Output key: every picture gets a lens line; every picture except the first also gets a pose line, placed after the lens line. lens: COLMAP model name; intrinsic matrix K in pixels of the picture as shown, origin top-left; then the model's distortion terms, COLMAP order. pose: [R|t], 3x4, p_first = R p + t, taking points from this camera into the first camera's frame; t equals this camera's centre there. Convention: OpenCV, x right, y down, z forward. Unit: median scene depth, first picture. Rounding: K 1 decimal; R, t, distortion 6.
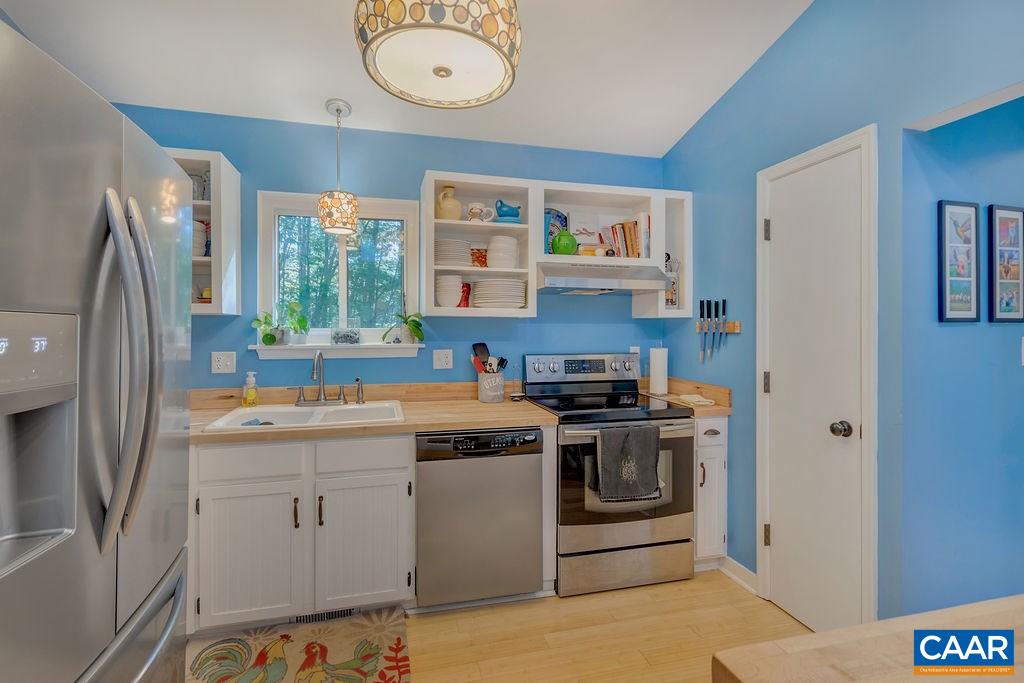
lens RADIAL K [[491.0, 0, 519.9], [0, 491.0, 323.2], [0, 0, 1]] dist [0.011307, -0.001904]
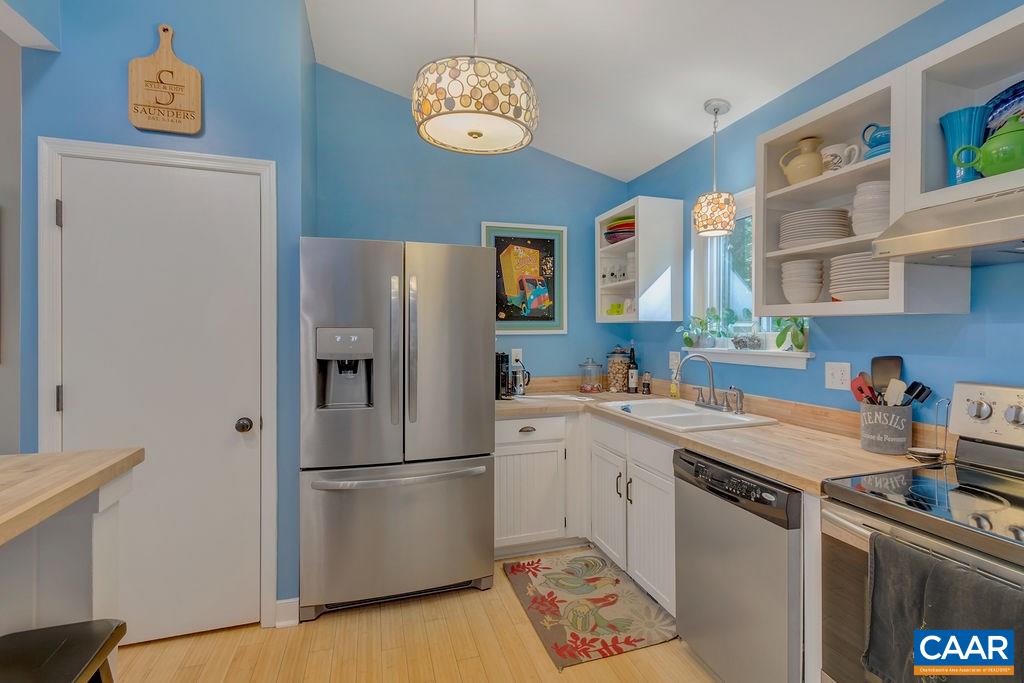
lens RADIAL K [[491.0, 0, 510.0], [0, 491.0, 332.6], [0, 0, 1]] dist [0.011307, -0.001904]
pose [[0.027556, 0.000263, -0.999620, 0.602398], [0.011301, 0.999936, 0.000575, 0.005258], [0.999556, -0.011312, 0.027552, 0.562108]]
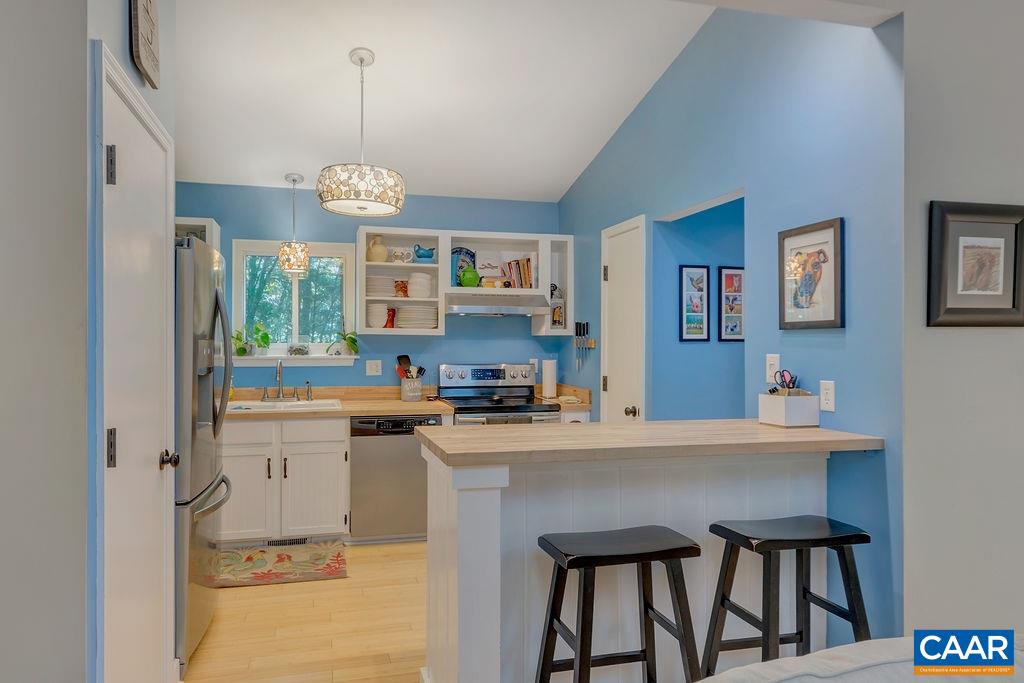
lens RADIAL K [[660.3, 0, 506.5], [0, 660.3, 337.4], [0, 0, 1]] dist [-0.005242, -0.003744]
pose [[0.999981, 0.003217, 0.005191, 0.197428], [-0.003238, 0.999986, 0.004139, -0.015433], [-0.005178, -0.004155, 0.999978, -0.786363]]
